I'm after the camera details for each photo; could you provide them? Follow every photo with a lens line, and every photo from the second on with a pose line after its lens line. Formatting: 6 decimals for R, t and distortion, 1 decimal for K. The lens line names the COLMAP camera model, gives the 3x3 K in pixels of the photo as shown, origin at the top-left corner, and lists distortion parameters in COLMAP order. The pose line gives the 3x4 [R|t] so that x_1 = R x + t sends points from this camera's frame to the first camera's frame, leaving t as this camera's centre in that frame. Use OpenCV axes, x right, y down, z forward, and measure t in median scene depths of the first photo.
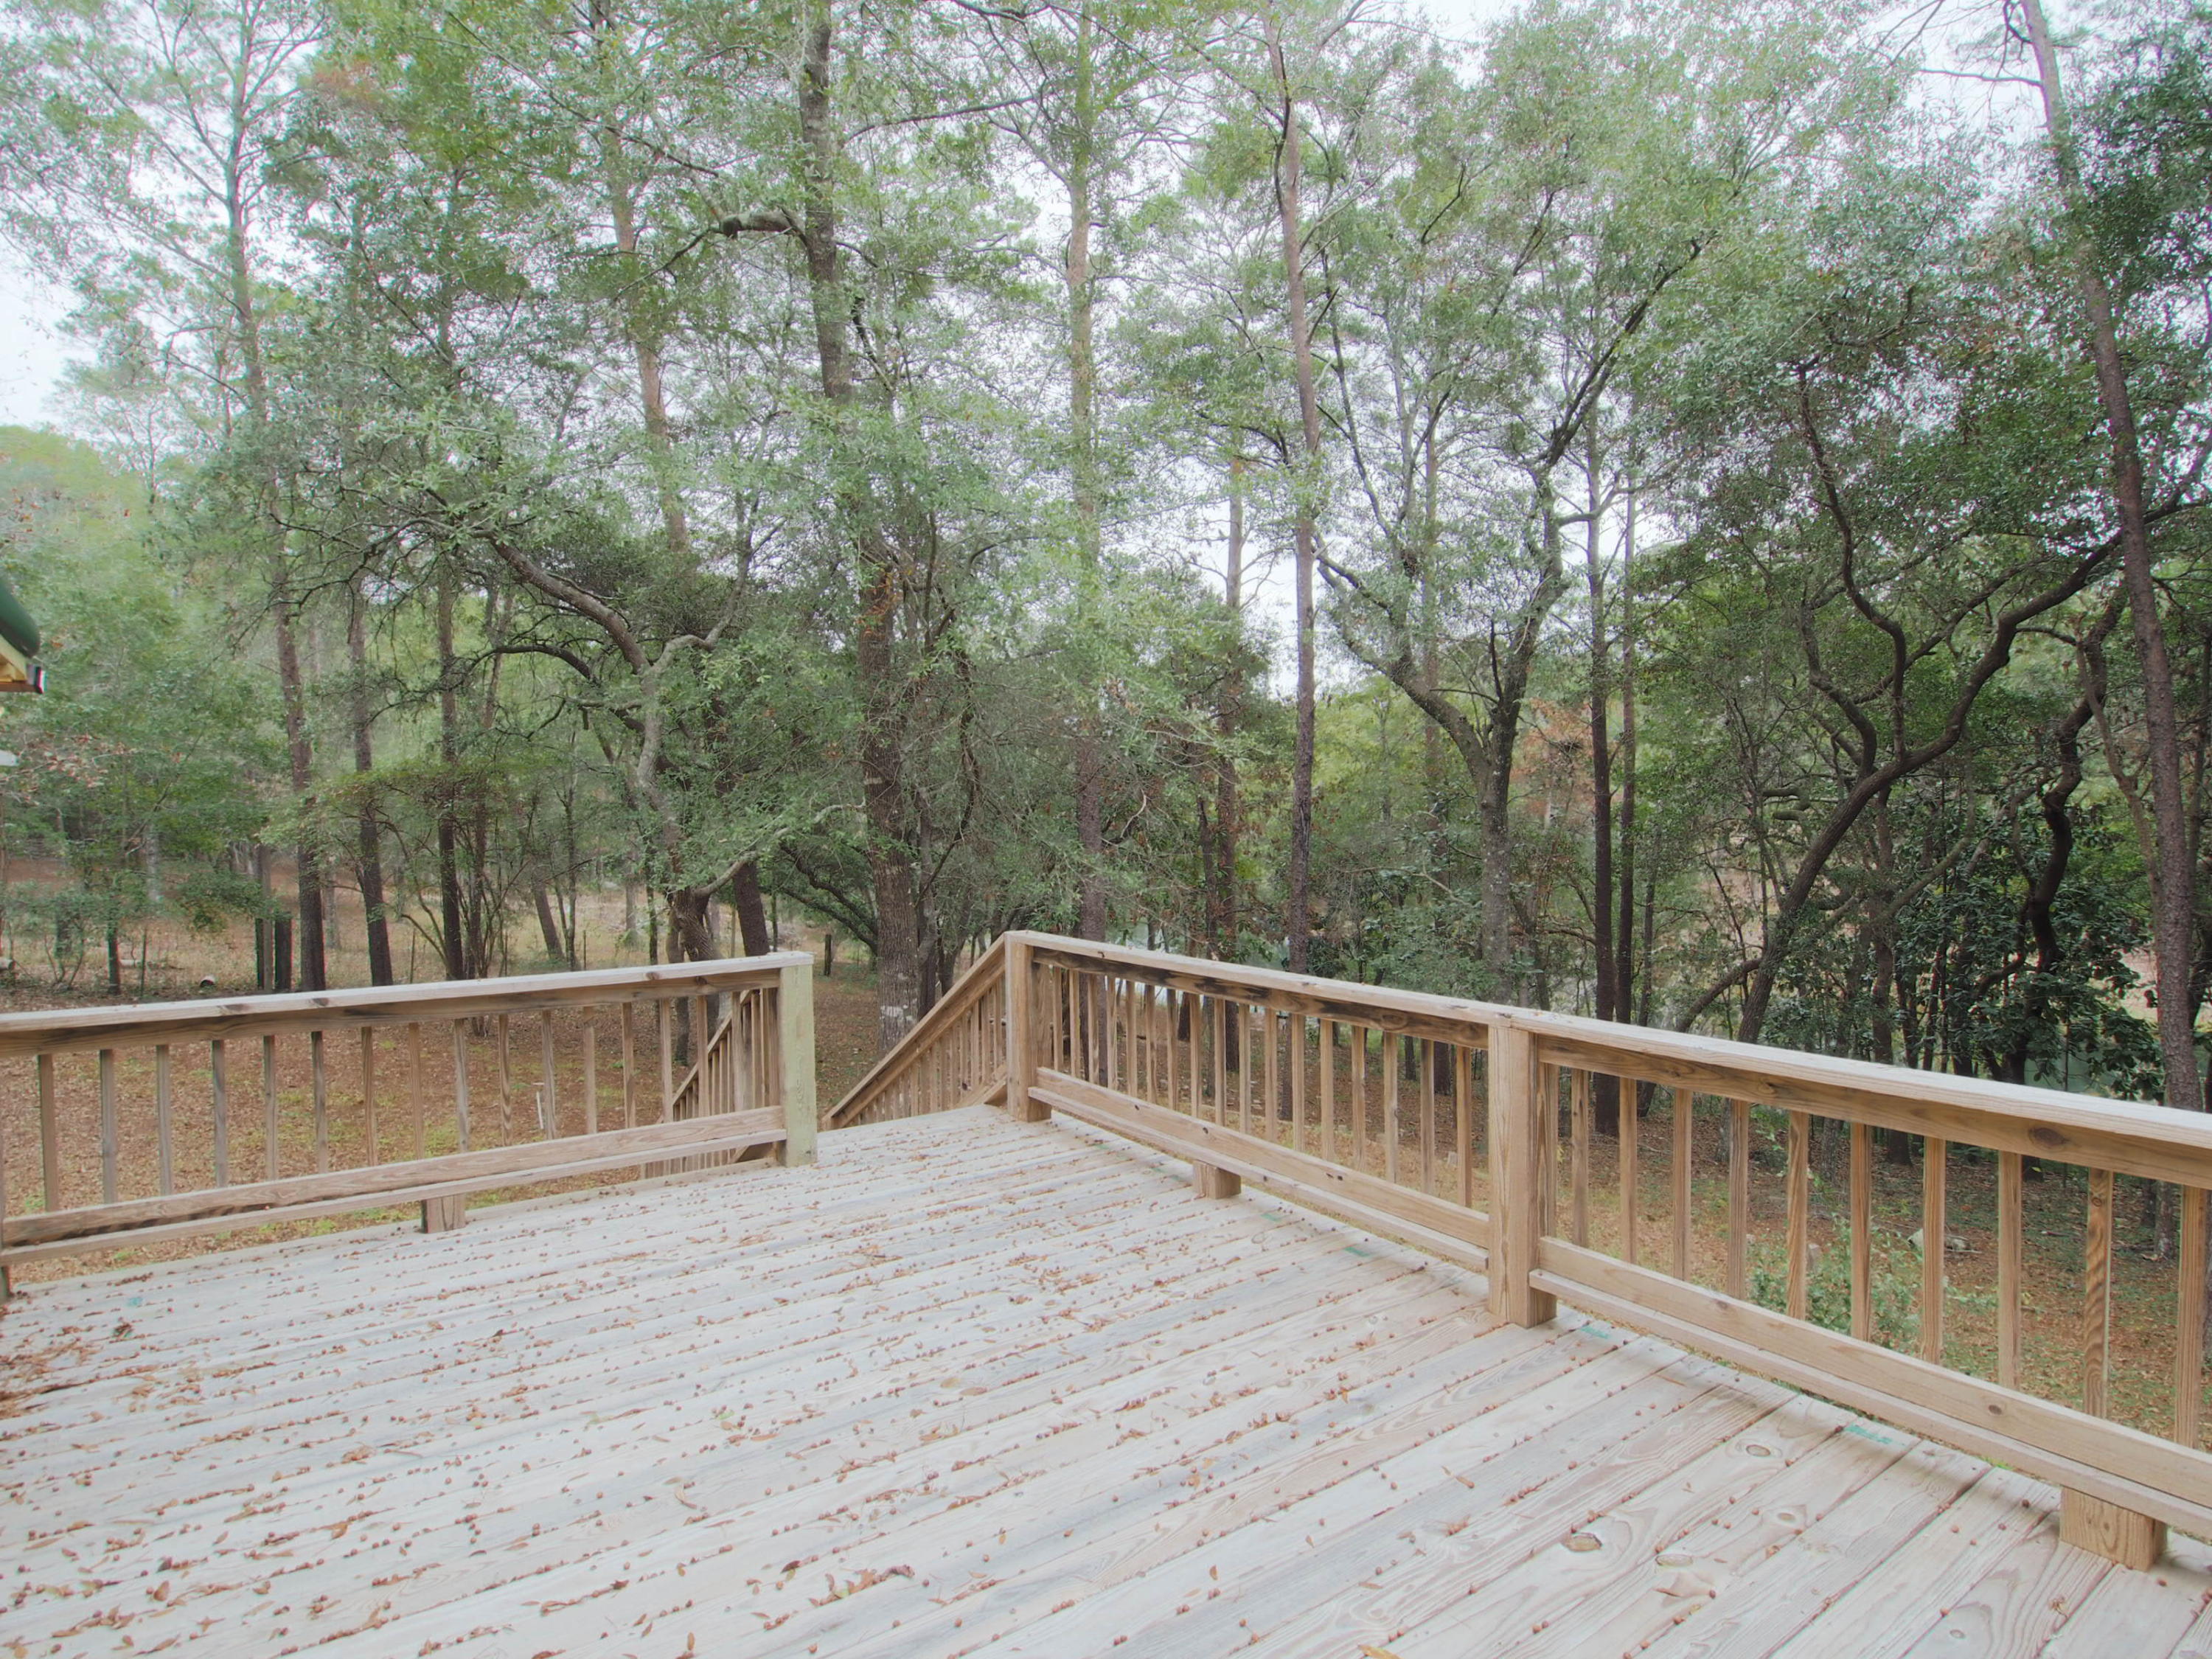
lens RADIAL K [[1188.7, 0, 1107.1], [0, 1188.7, 841.5], [0, 0, 1]] dist [-0.011213, -0.001067]
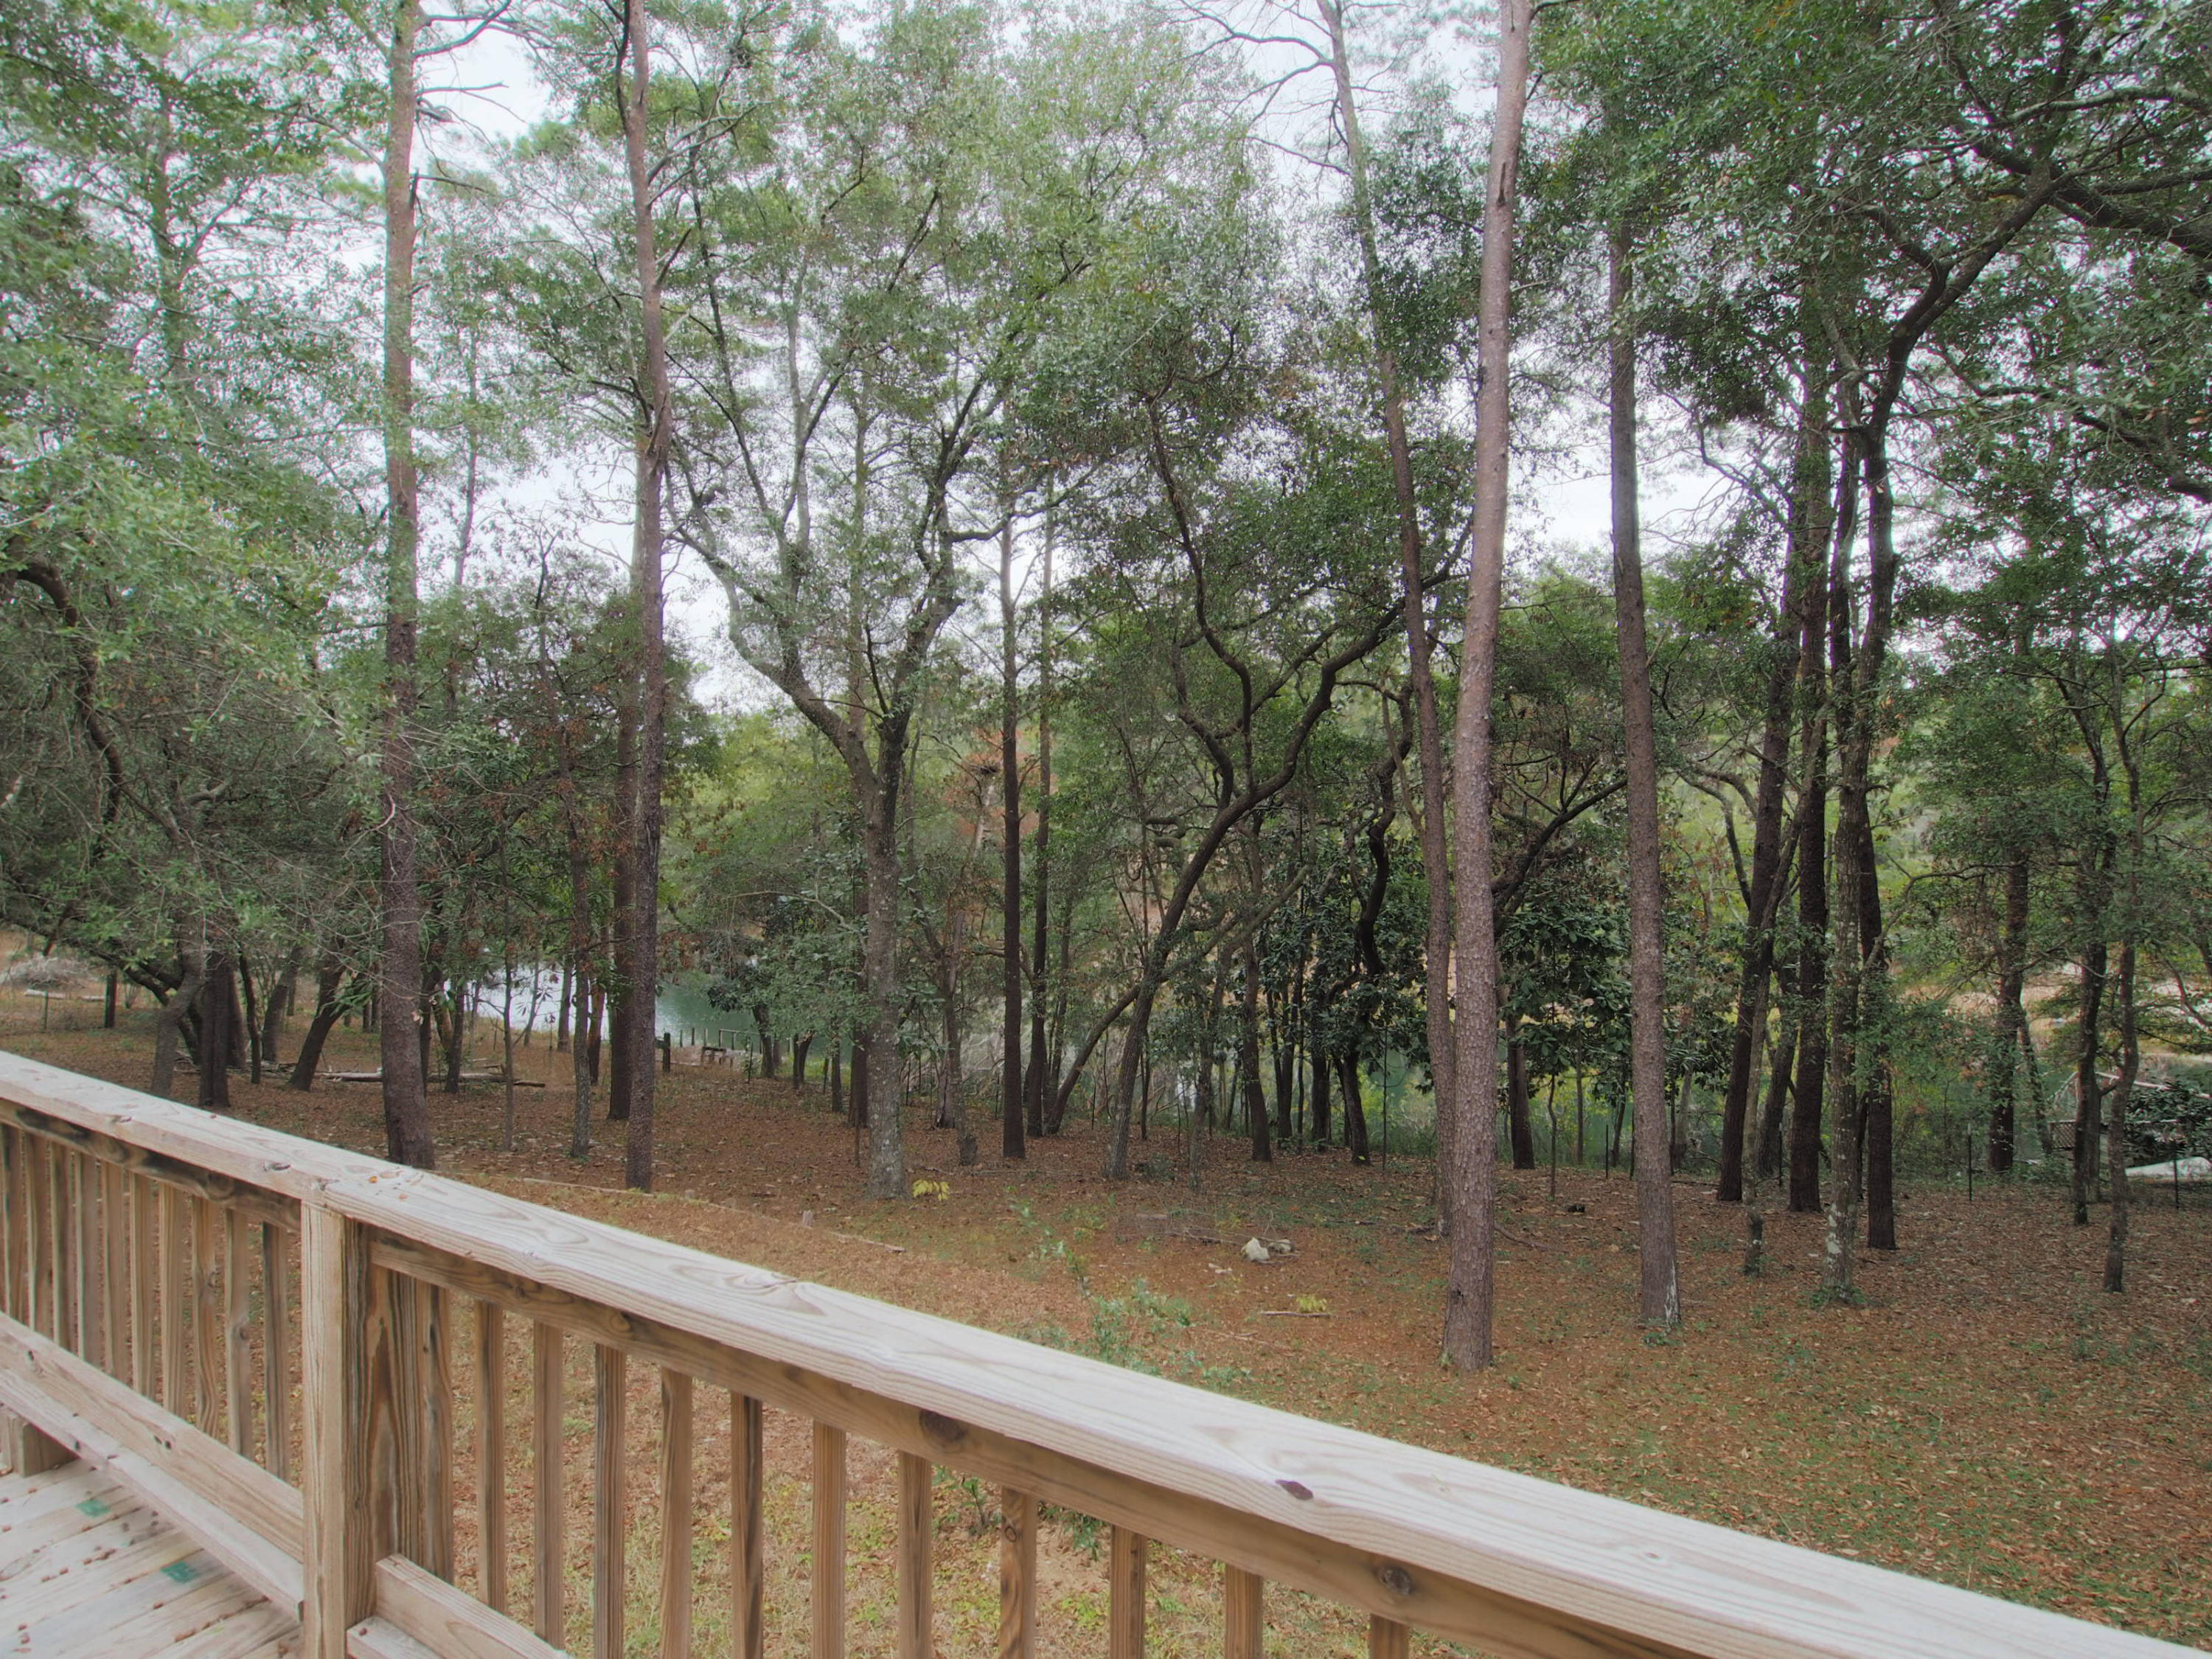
lens RADIAL K [[1188.7, 0, 1107.1], [0, 1188.7, 841.5], [0, 0, 1]] dist [-0.011213, -0.001067]
pose [[0.908469, 0.017991, 0.417564, 0.106496], [-0.011201, 0.999762, -0.018708, -0.002902], [-0.417801, 0.012318, 0.908455, 0.077534]]
